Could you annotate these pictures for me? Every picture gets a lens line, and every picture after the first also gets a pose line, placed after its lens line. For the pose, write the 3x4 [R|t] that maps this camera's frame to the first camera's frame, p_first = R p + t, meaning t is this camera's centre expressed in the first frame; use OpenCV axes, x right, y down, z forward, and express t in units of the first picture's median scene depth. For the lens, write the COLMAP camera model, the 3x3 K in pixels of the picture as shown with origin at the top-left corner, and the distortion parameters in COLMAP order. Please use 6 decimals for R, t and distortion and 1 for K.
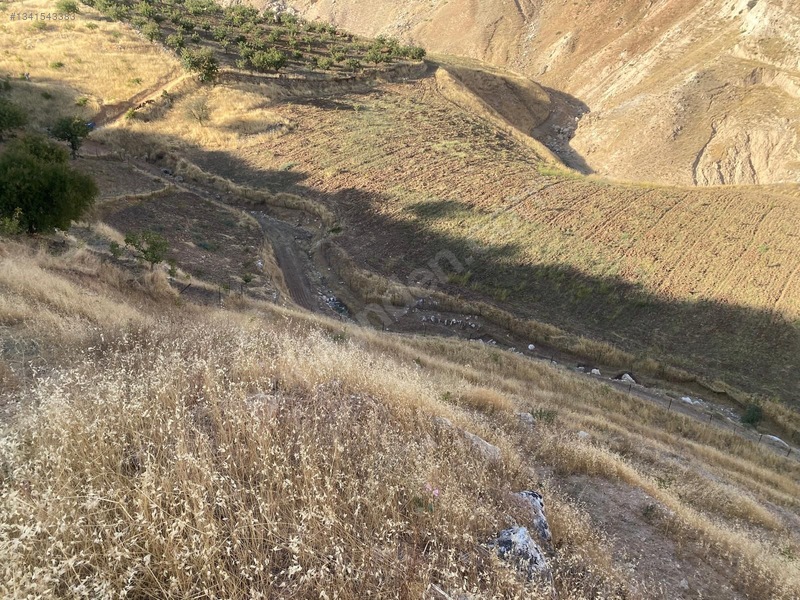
lens RADIAL K [[603.6, 0, 394.7], [0, 603.6, 303.4], [0, 0, 1]] dist [0.050925, -0.058917]
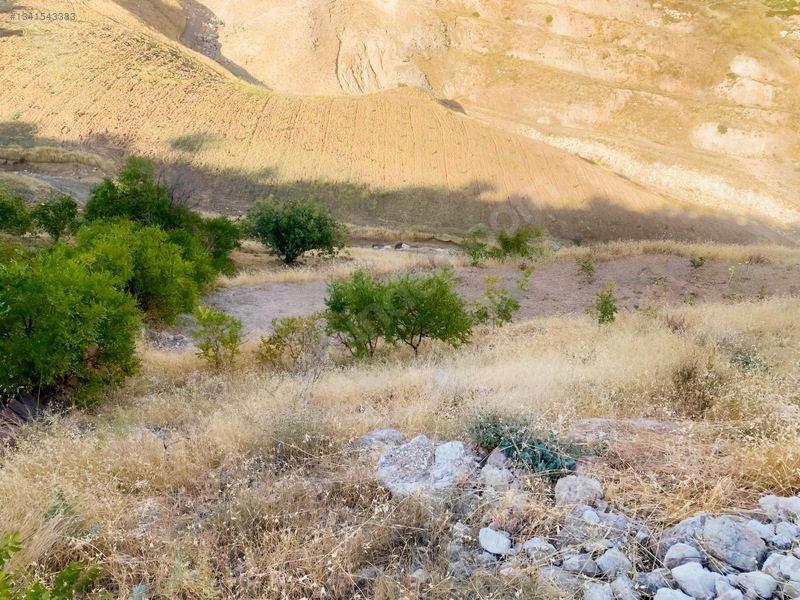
lens RADIAL K [[603.6, 0, 400.4], [0, 603.6, 294.1], [0, 0, 1]] dist [0.050925, -0.058917]
pose [[0.760544, -0.286277, 0.582768, -0.449102], [0.177869, 0.955078, 0.237041, -0.102278], [-0.624449, -0.076624, 0.777298, -0.159706]]
